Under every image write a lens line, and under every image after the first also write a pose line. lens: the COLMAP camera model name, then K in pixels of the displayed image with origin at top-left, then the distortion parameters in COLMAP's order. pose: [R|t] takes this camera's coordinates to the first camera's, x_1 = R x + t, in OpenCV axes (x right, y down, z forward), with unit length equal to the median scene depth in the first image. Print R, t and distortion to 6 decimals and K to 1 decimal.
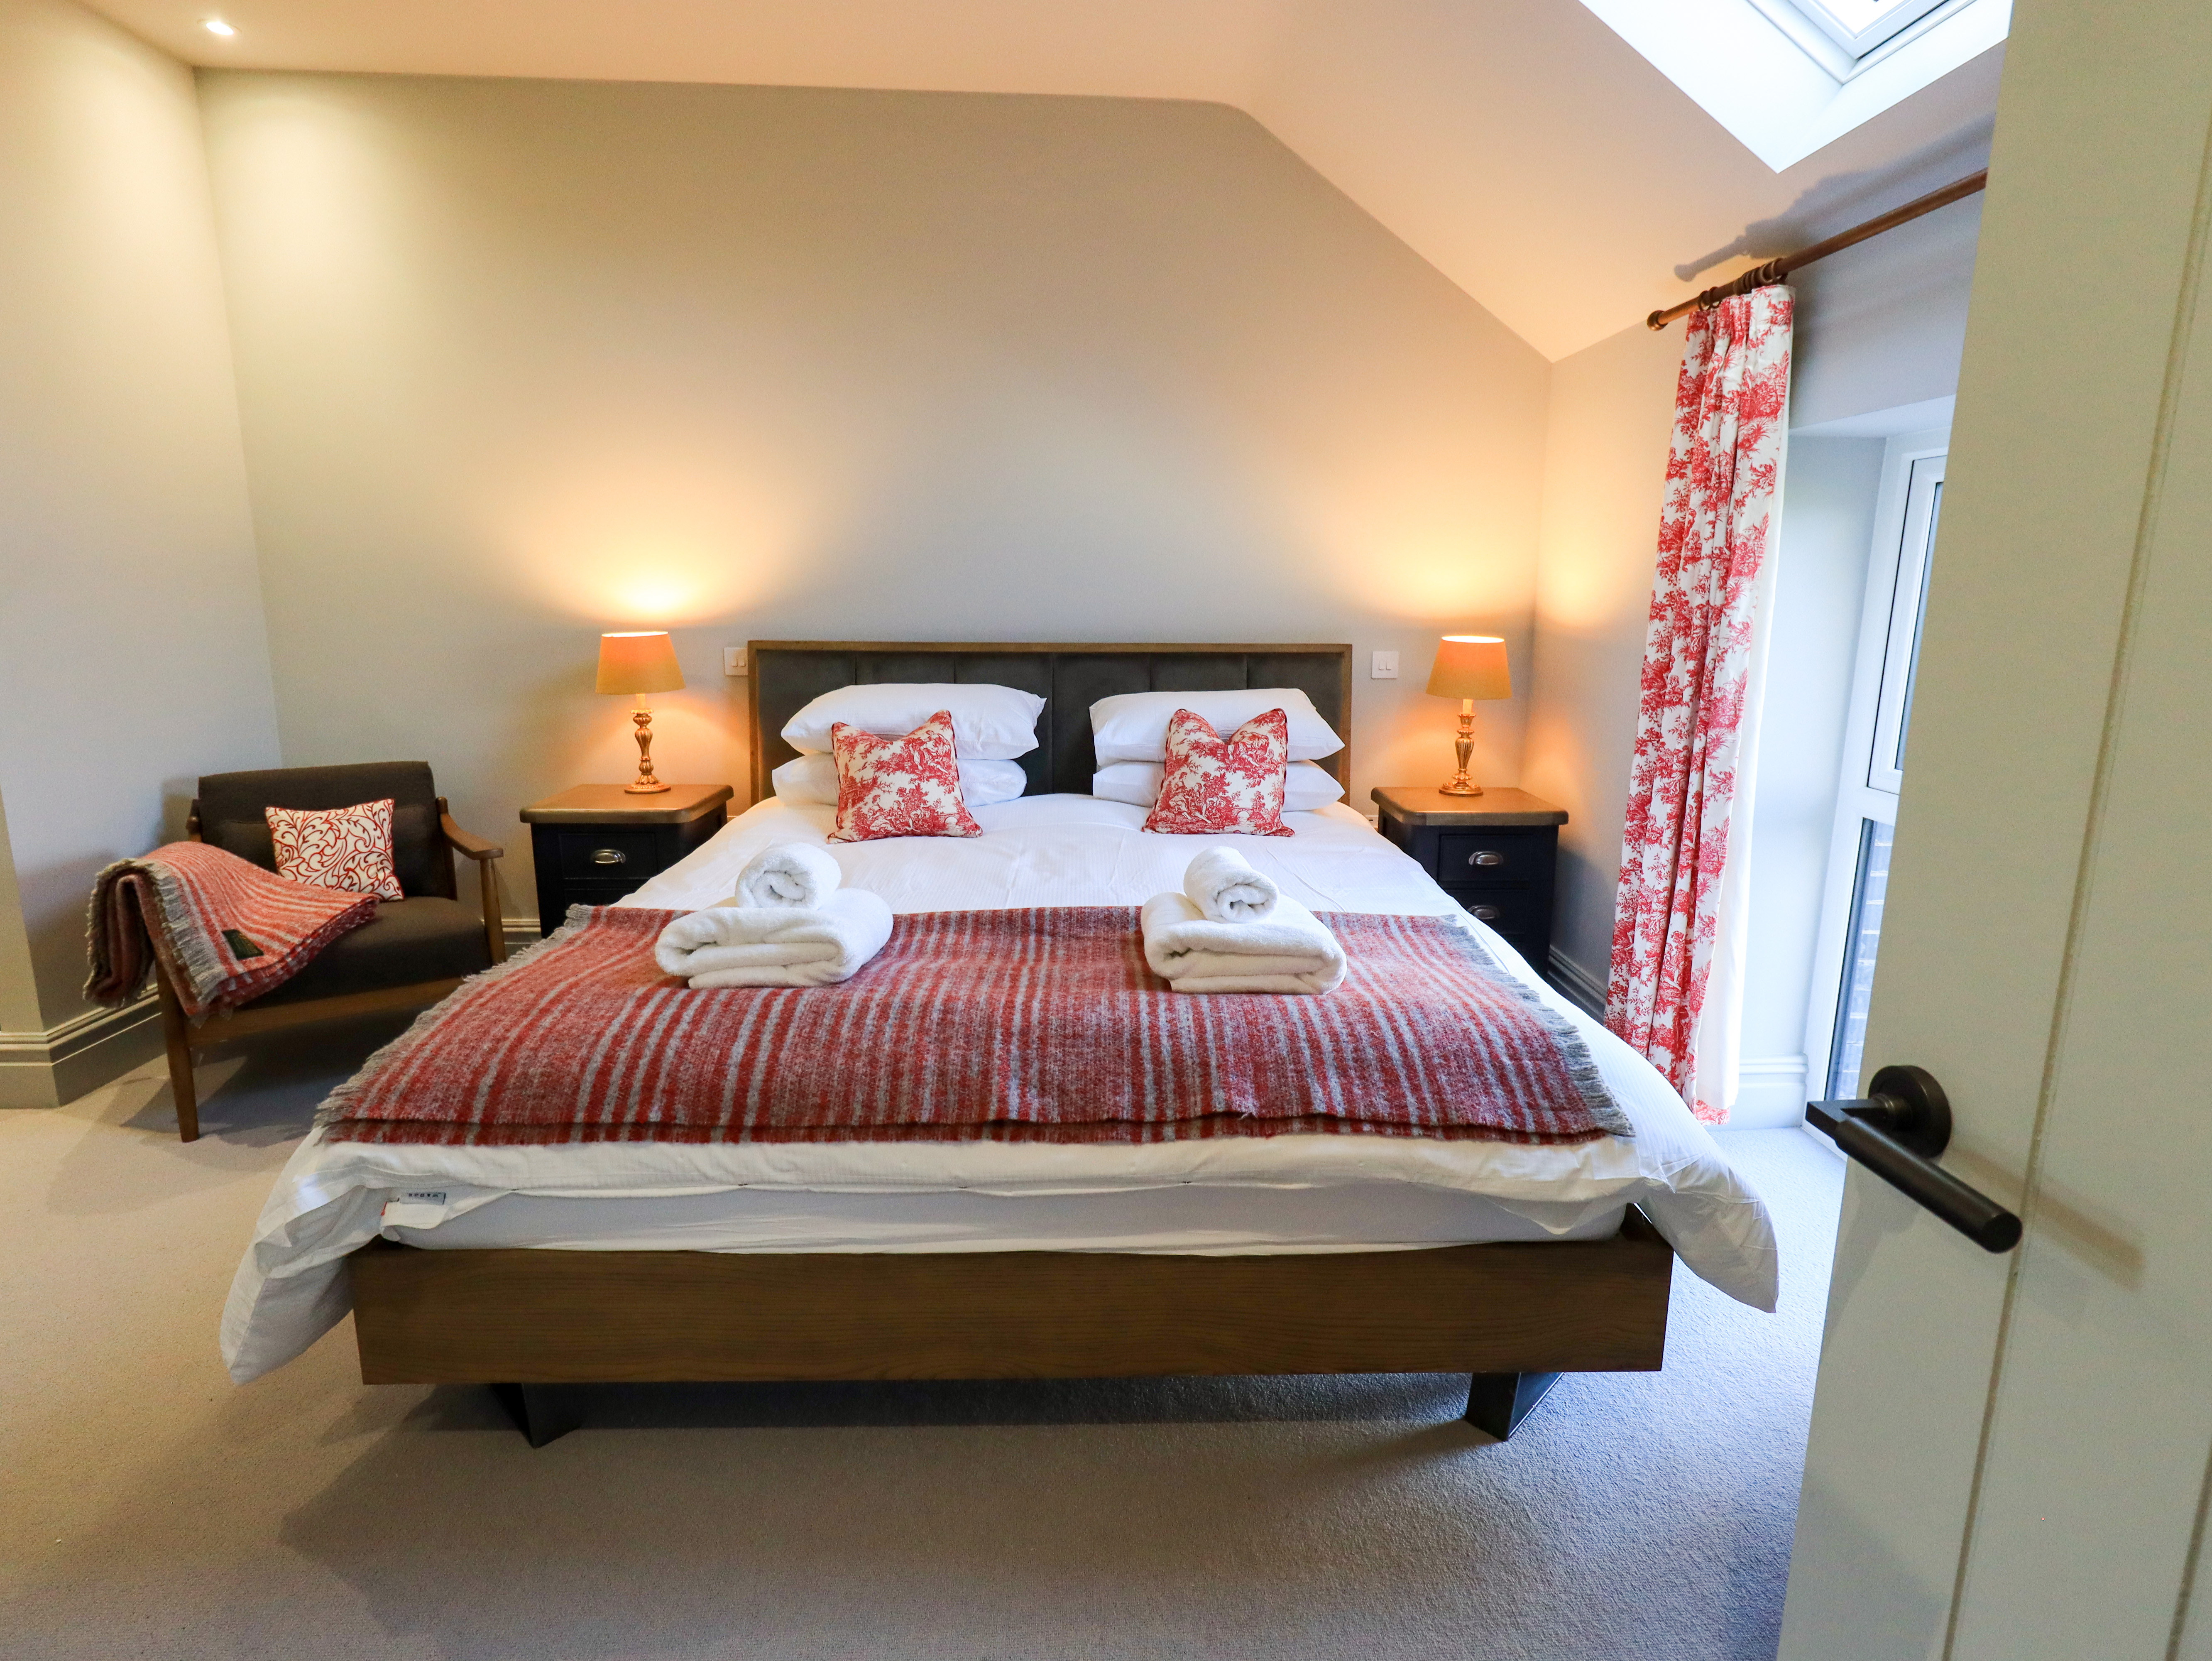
lens RADIAL K [[1148.3, 0, 1120.0], [0, 1148.3, 813.5], [0, 0, 1]] dist [0.000144, 0.000439]
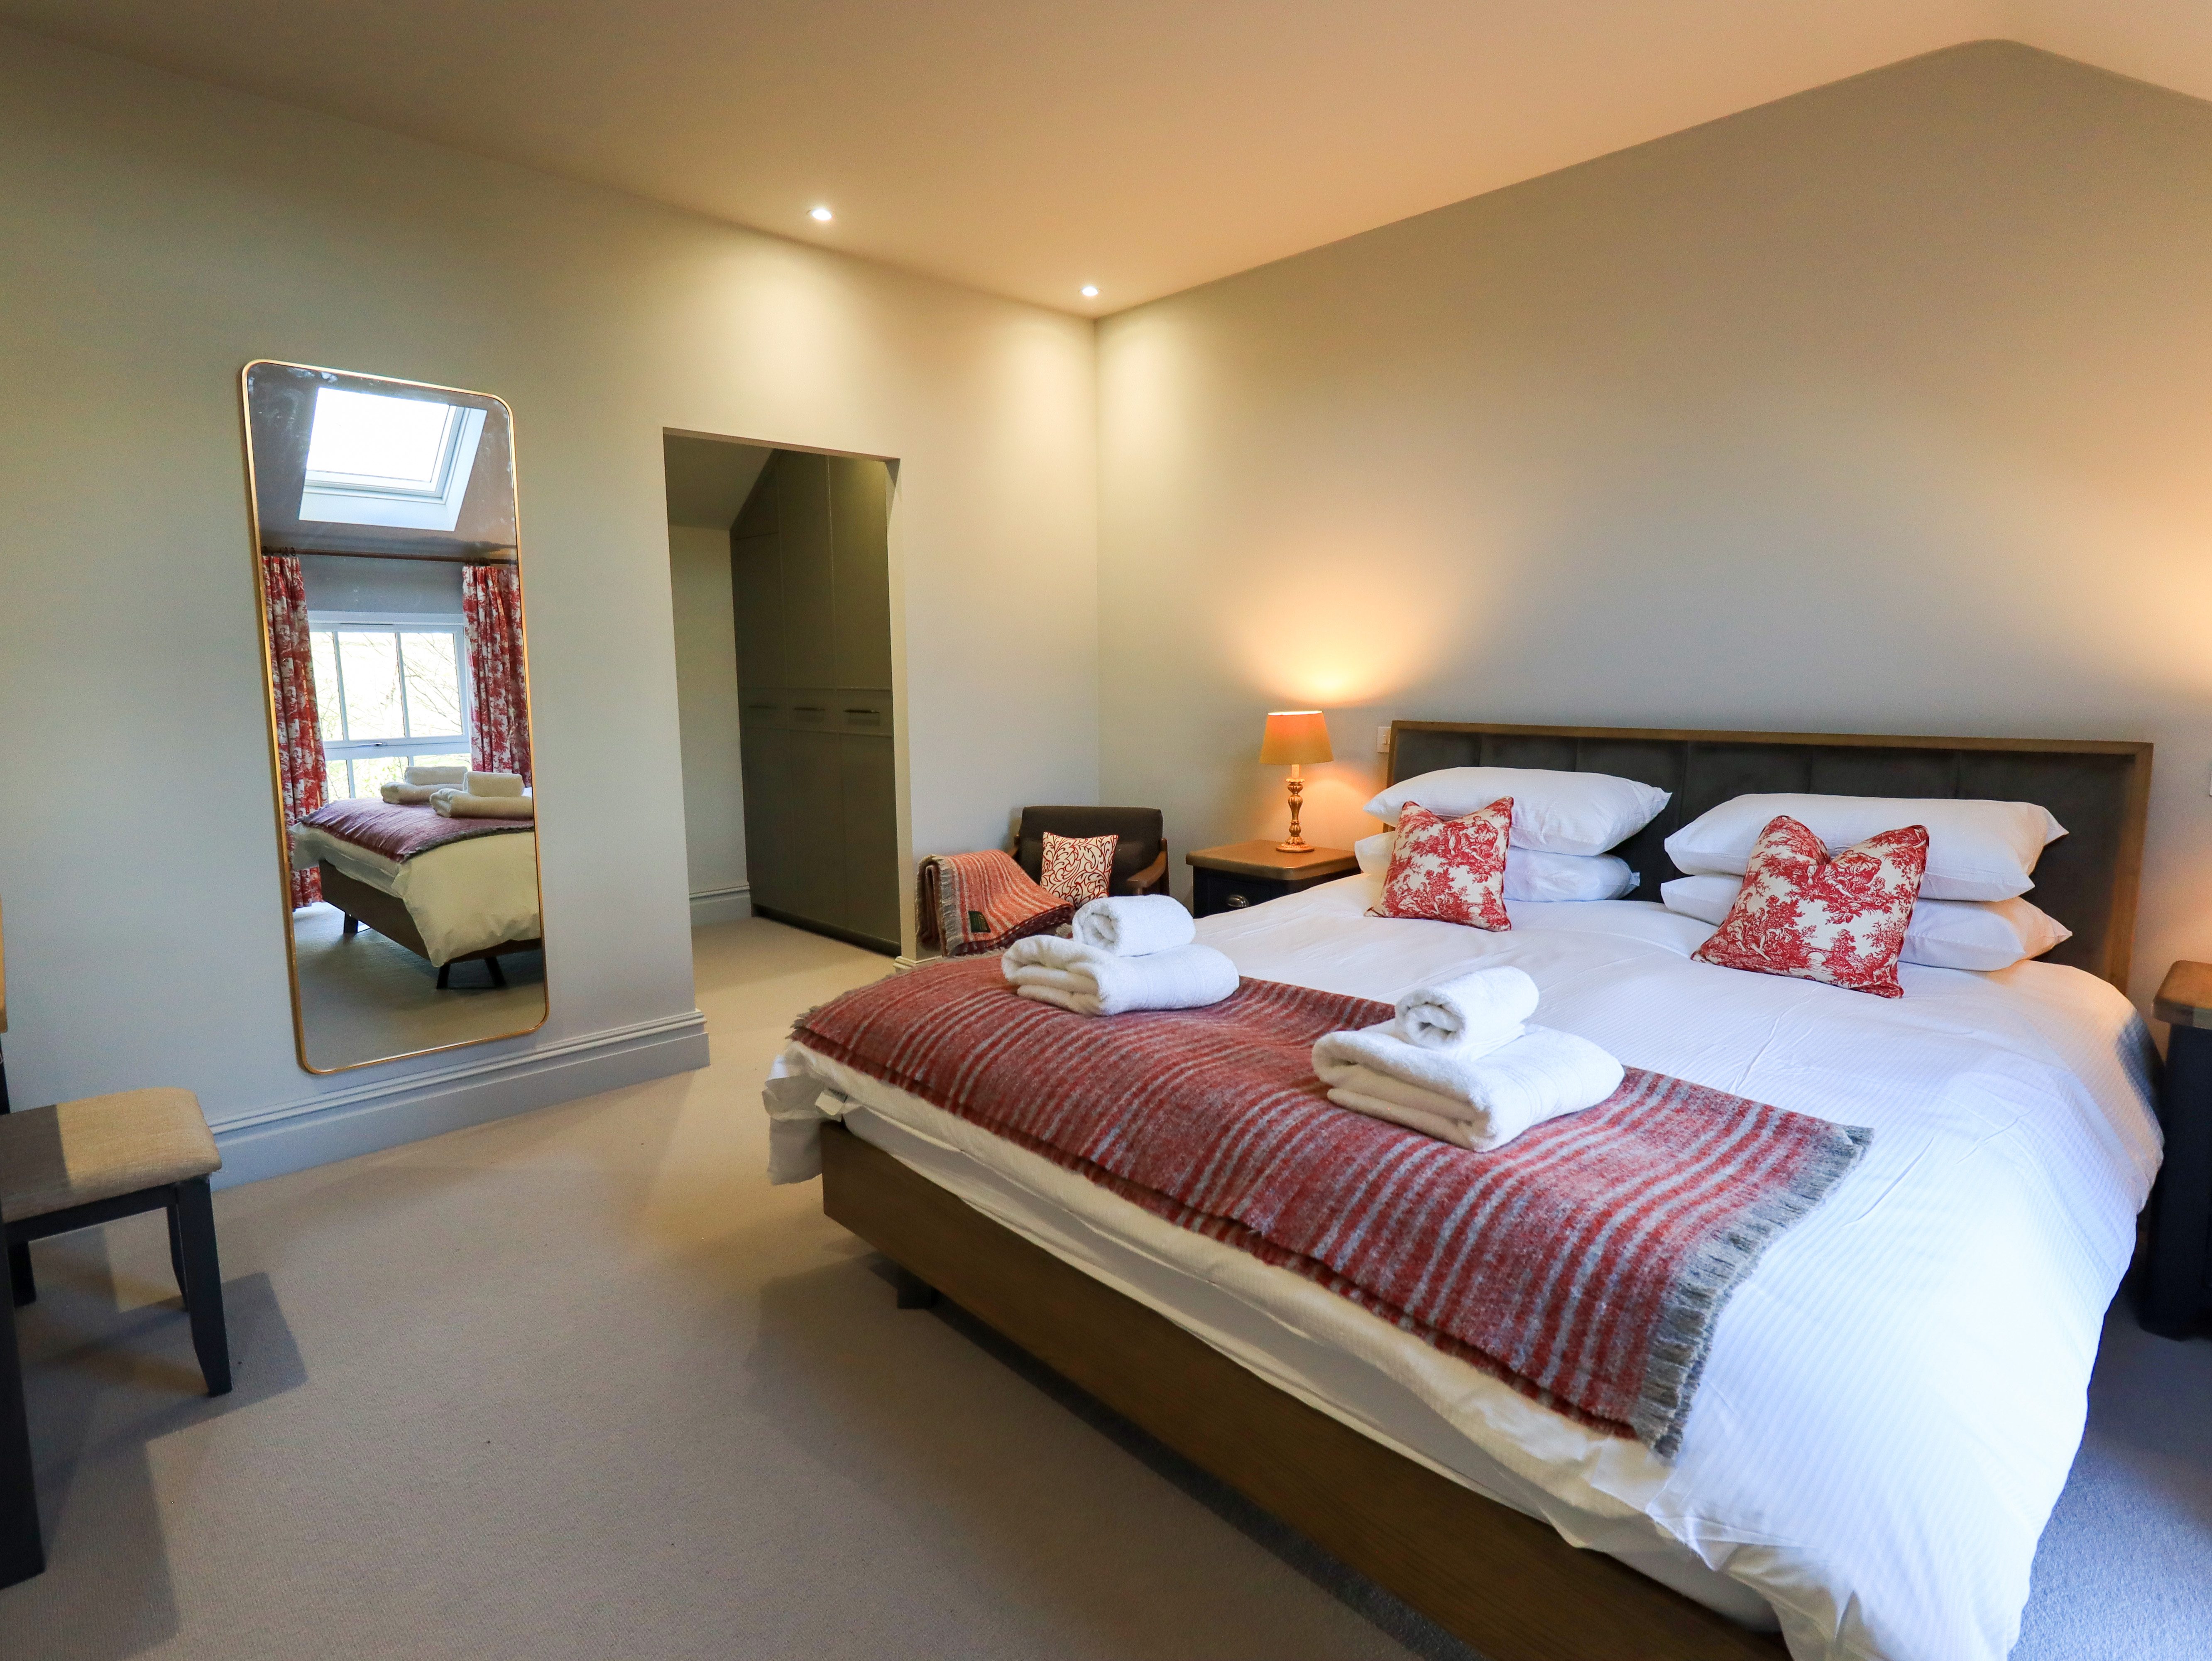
lens RADIAL K [[1148.3, 0, 1120.0], [0, 1148.3, 813.5], [0, 0, 1]] dist [0.000144, 0.000439]
pose [[0.667001, 0.079666, -0.740786, 0.613643], [-0.127610, 0.991790, -0.008240, -0.048551], [0.734047, 0.100028, 0.671691, 0.218494]]
